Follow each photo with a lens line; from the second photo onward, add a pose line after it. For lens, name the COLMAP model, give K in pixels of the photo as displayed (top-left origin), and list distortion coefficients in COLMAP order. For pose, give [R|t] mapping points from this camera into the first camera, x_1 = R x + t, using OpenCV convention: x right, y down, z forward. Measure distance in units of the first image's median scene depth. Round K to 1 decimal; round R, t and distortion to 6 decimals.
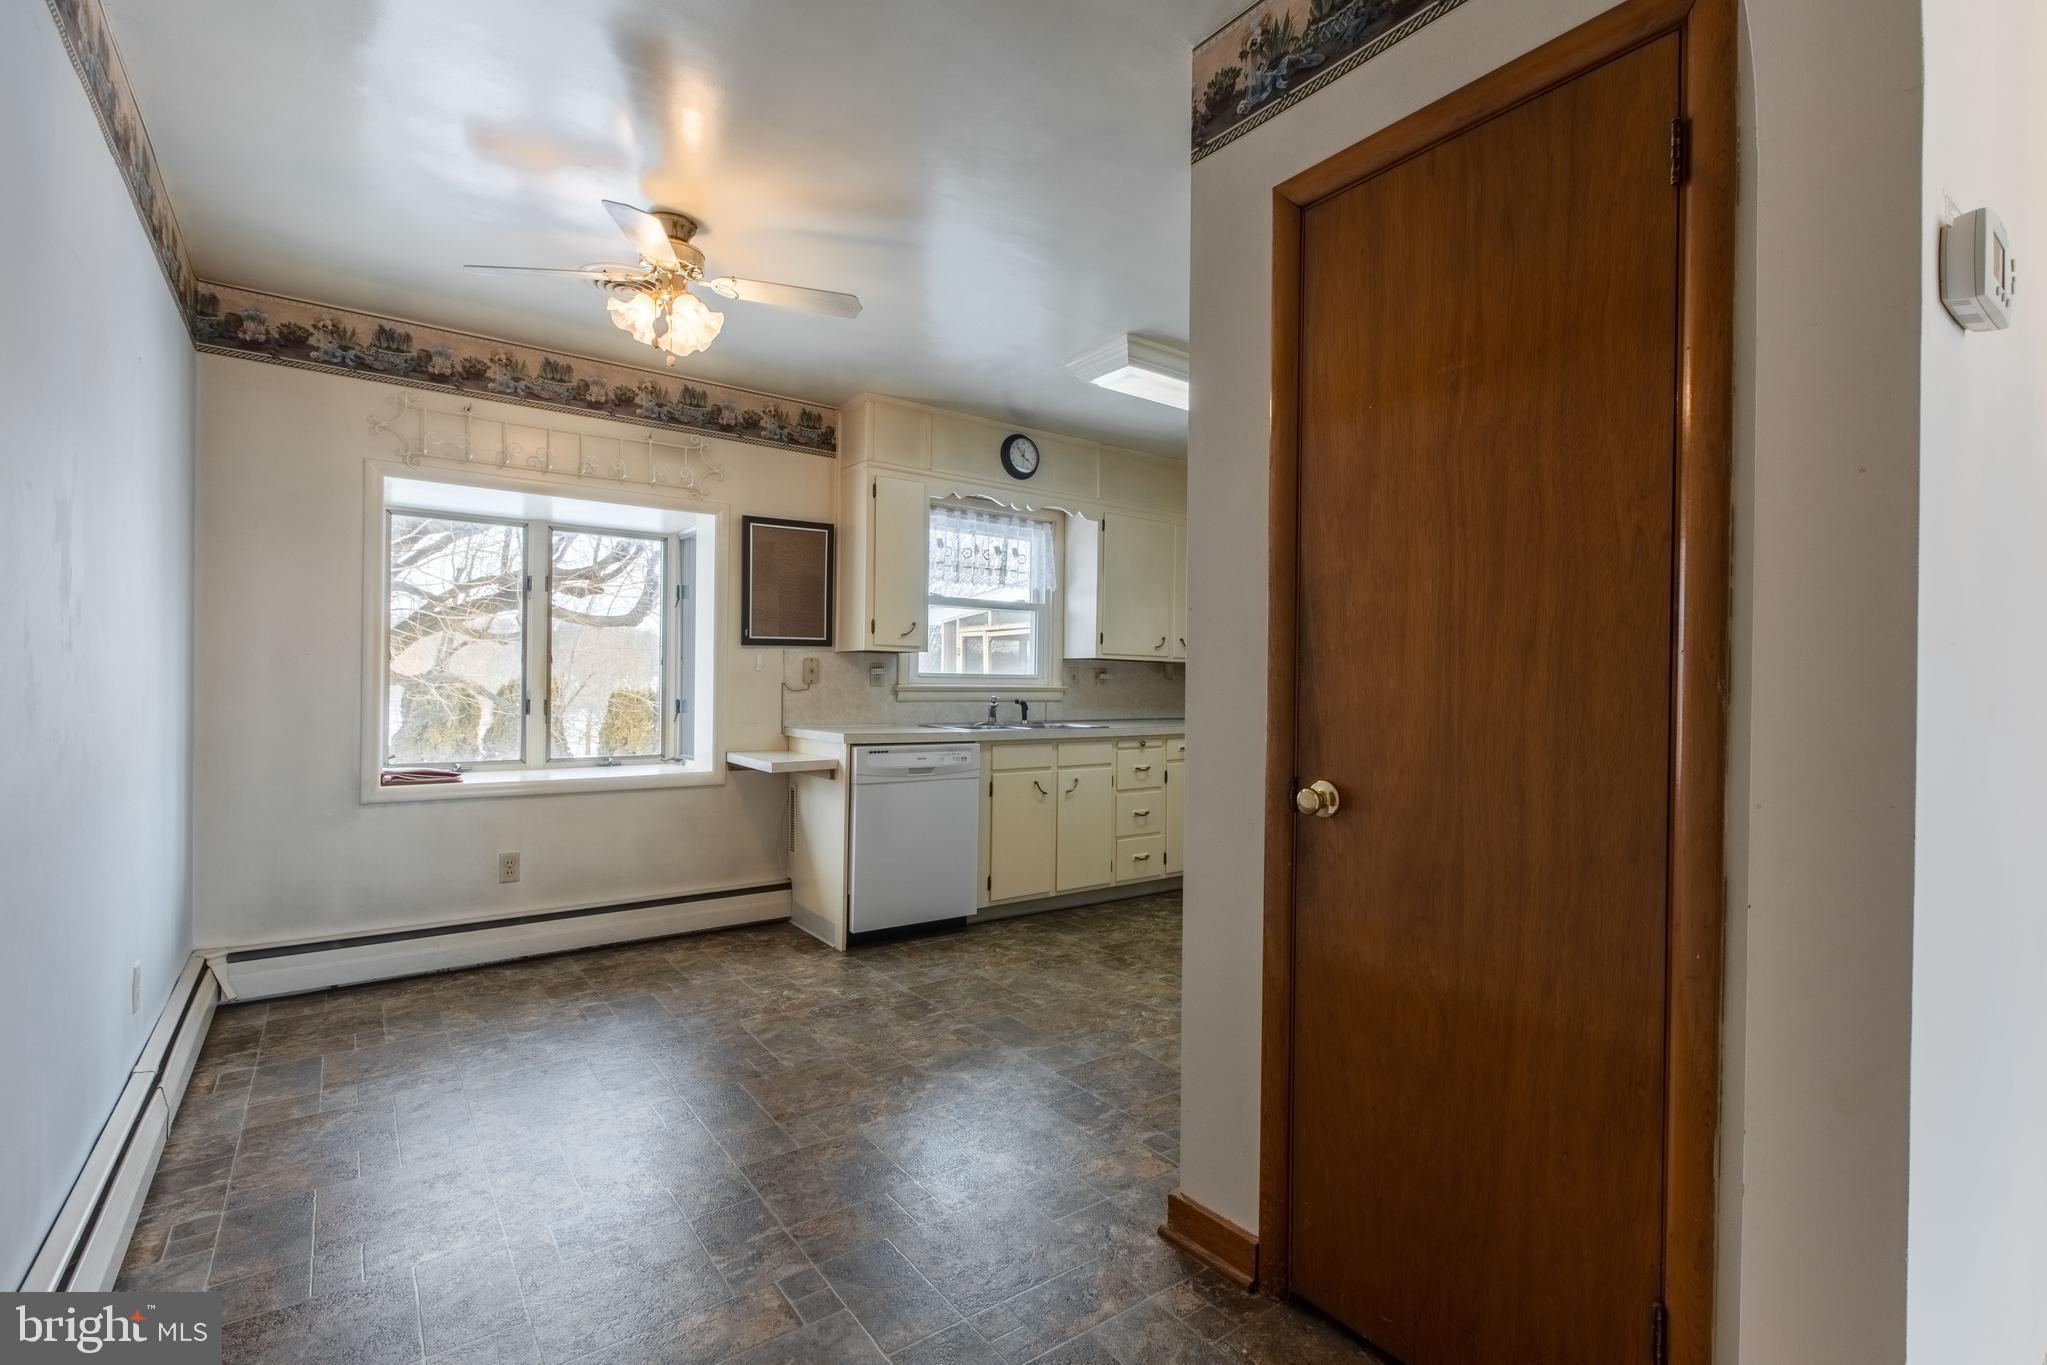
lens RADIAL K [[924.7, 0, 1025.3], [0, 924.7, 682.0], [0, 0, 1]] dist [-0.003127, -0.000869]
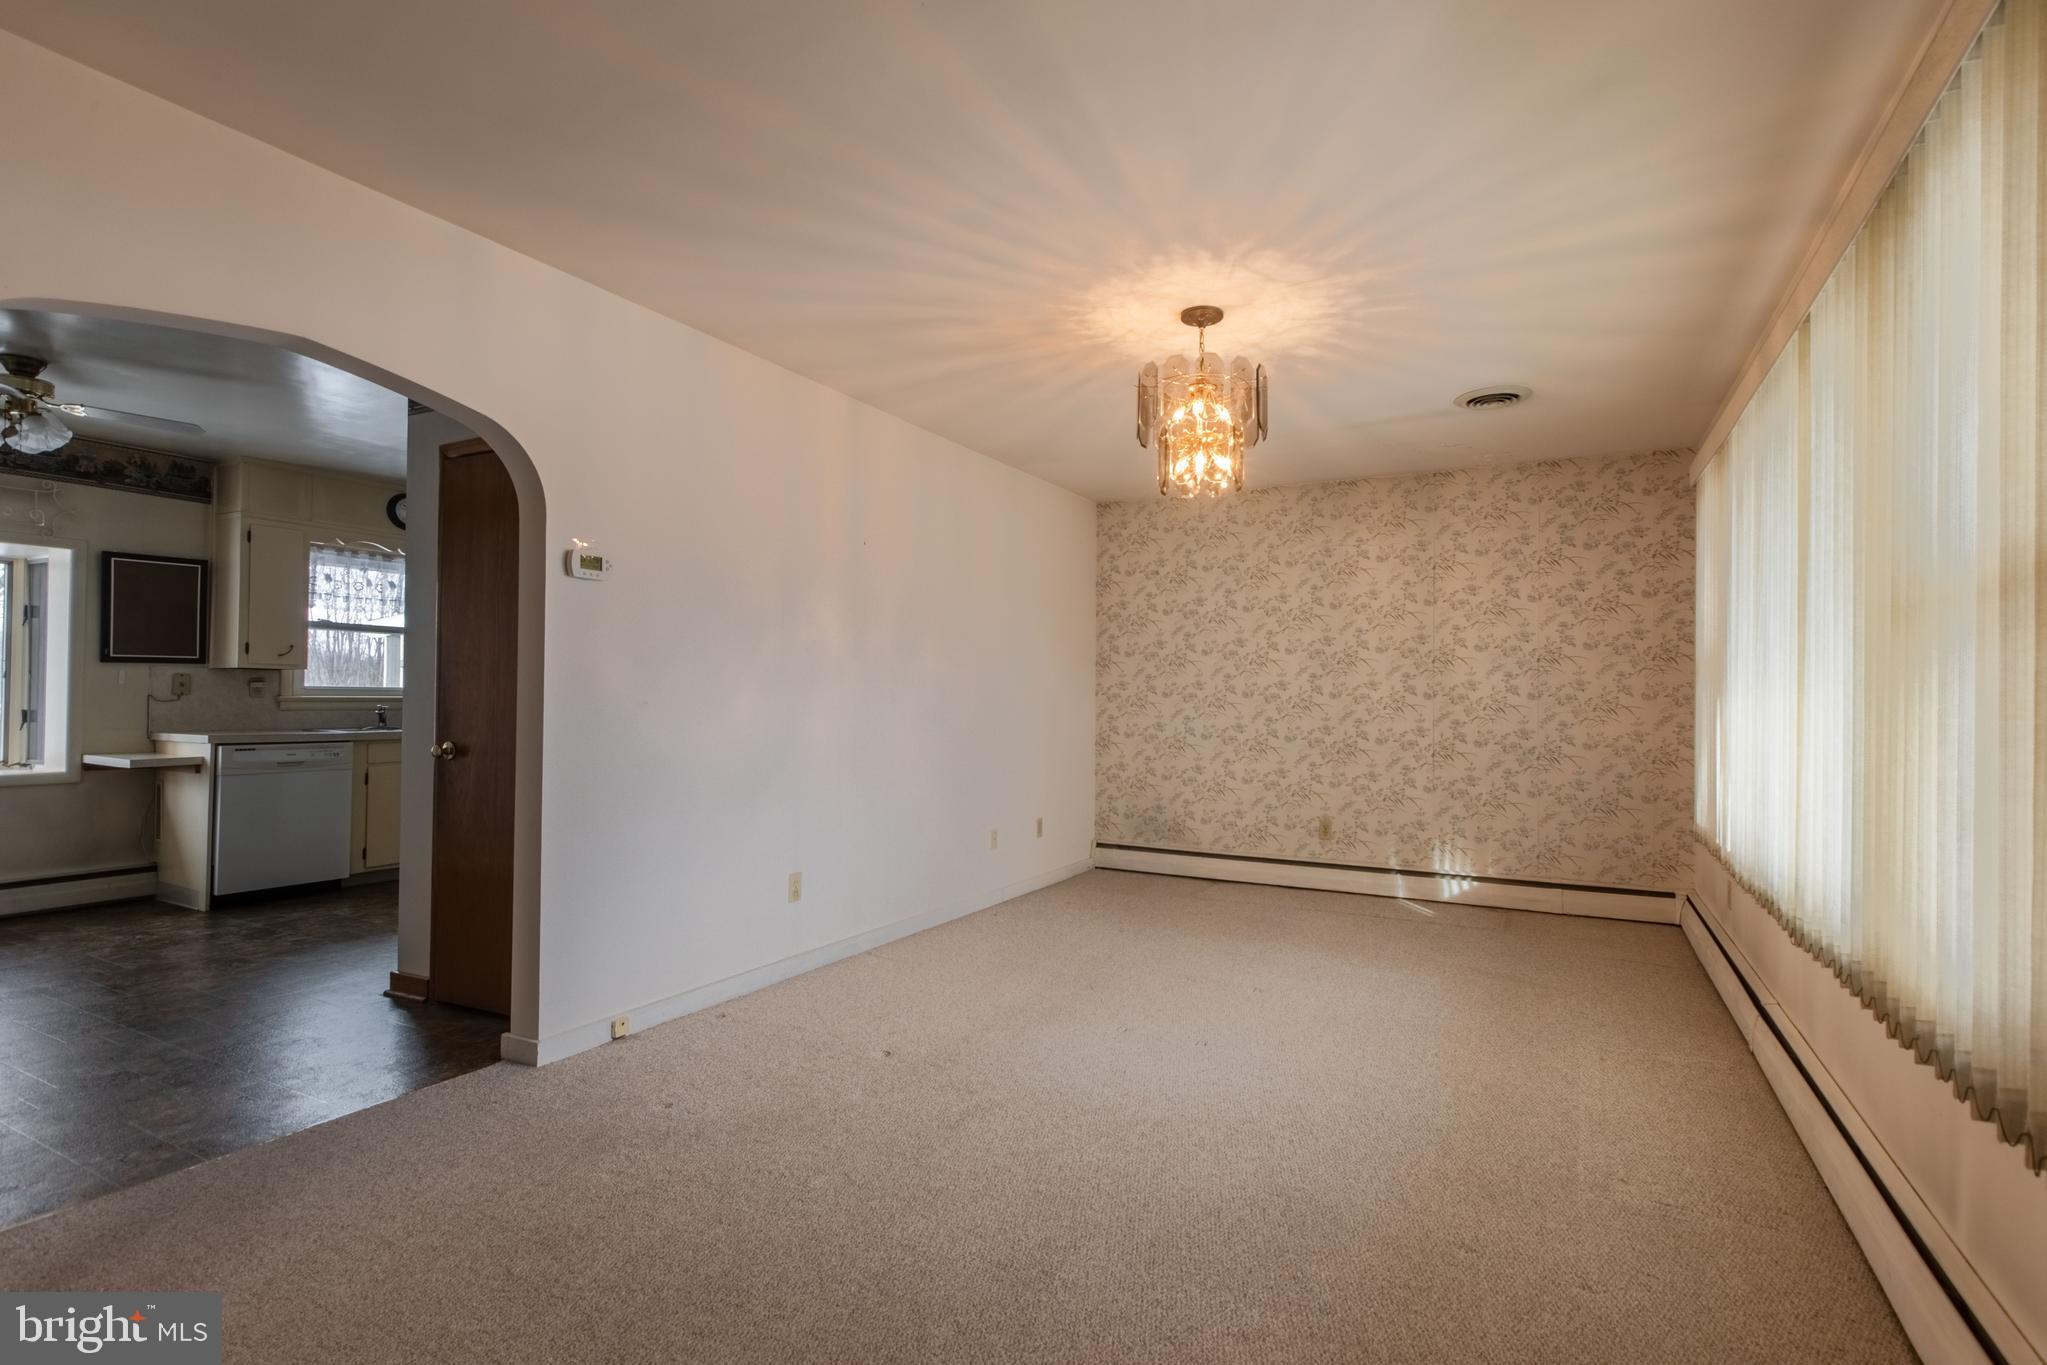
lens RADIAL K [[924.7, 0, 1038.1], [0, 924.7, 686.3], [0, 0, 1]] dist [-0.003127, -0.000869]
pose [[0.889590, 0.003416, 0.456746, 0.220791], [-0.000623, 0.999980, -0.006266, -0.003267], [-0.456759, 0.005290, 0.889575, -0.589143]]
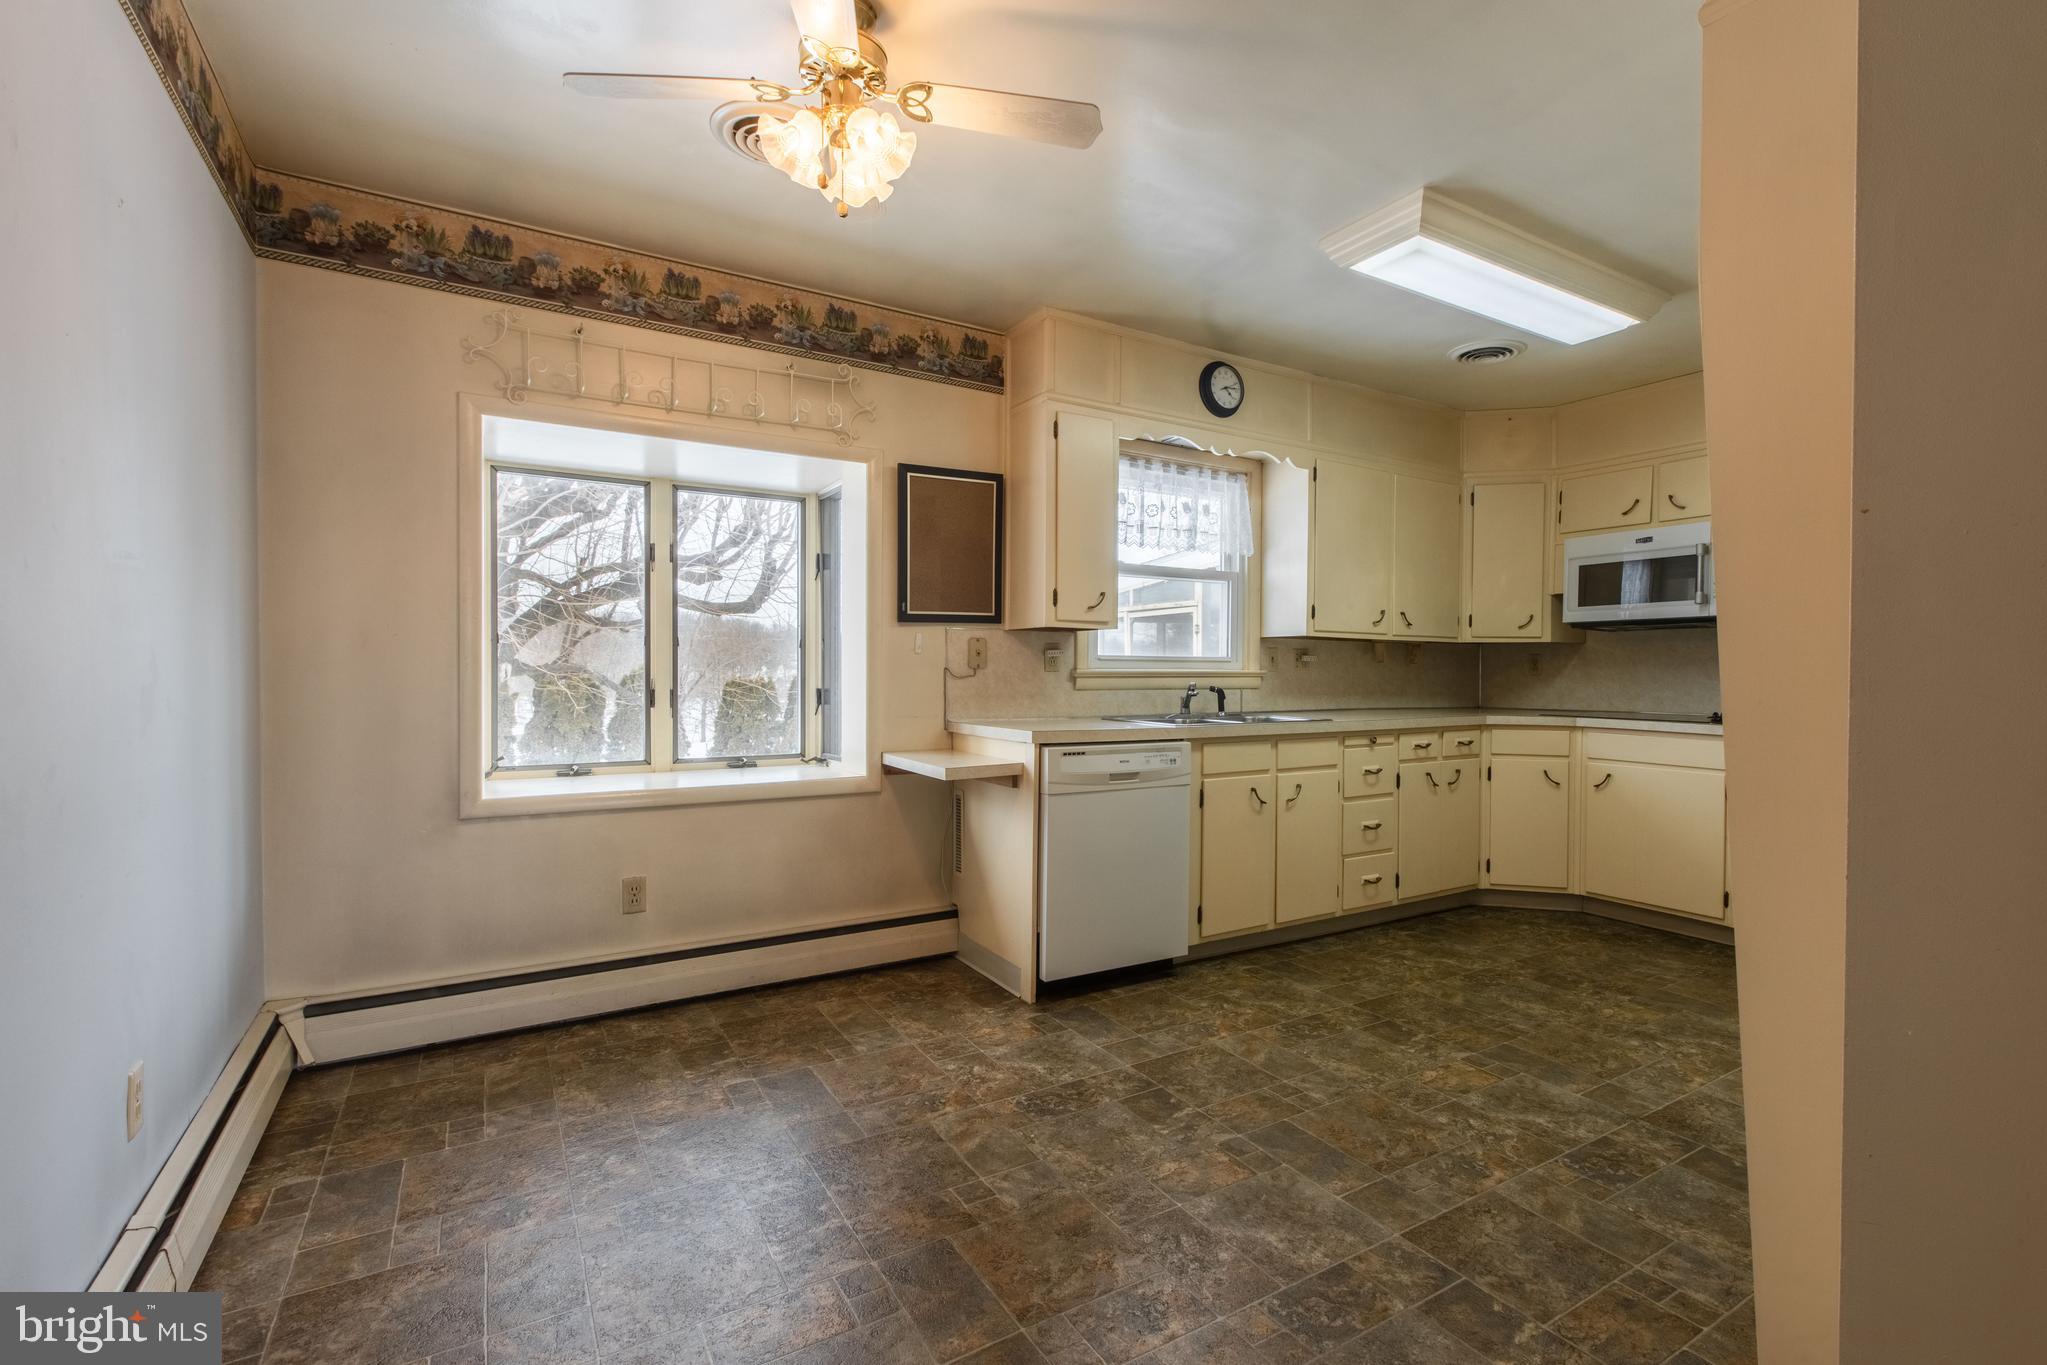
lens RADIAL K [[924.7, 0, 1017.8], [0, 924.7, 680.6], [0, 0, 1]] dist [-0.003127, -0.000869]
pose [[0.993552, -0.005899, -0.113220, -0.112804], [0.007260, 0.999906, 0.011609, 0.003467], [0.113141, -0.012356, 0.993502, 0.201918]]
